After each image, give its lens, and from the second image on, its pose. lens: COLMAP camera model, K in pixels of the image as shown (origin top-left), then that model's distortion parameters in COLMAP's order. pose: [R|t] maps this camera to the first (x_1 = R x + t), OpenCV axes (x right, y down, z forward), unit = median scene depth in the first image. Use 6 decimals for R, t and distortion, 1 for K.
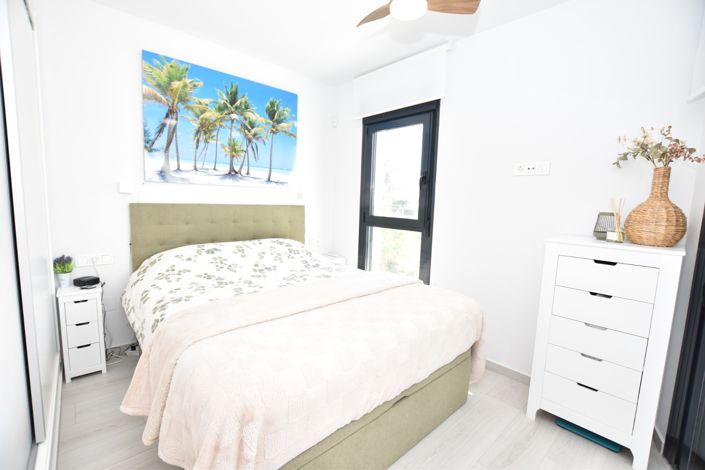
lens RADIAL K [[312.3, 0, 352.5], [0, 312.3, 235.1], [0, 0, 1]] dist [-0.031363, 0.005177]
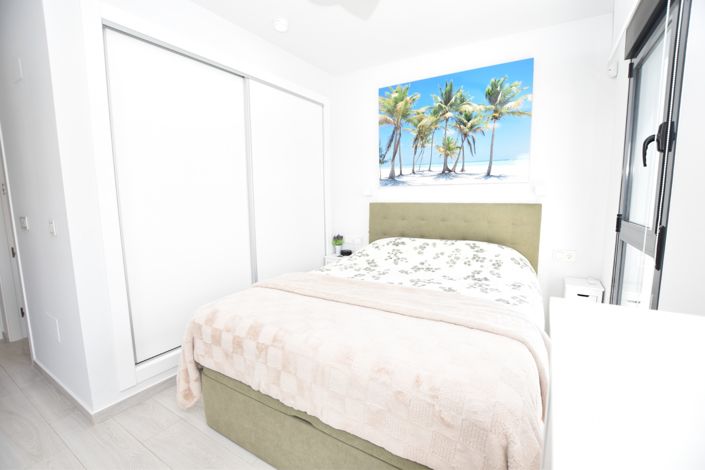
lens RADIAL K [[312.3, 0, 351.4], [0, 312.3, 234.7], [0, 0, 1]] dist [-0.031363, 0.005177]
pose [[0.271004, 0.082354, -0.959049, 0.538906], [-0.088129, 0.994272, 0.060475, -0.032368], [0.958535, 0.068131, 0.276710, 0.460830]]
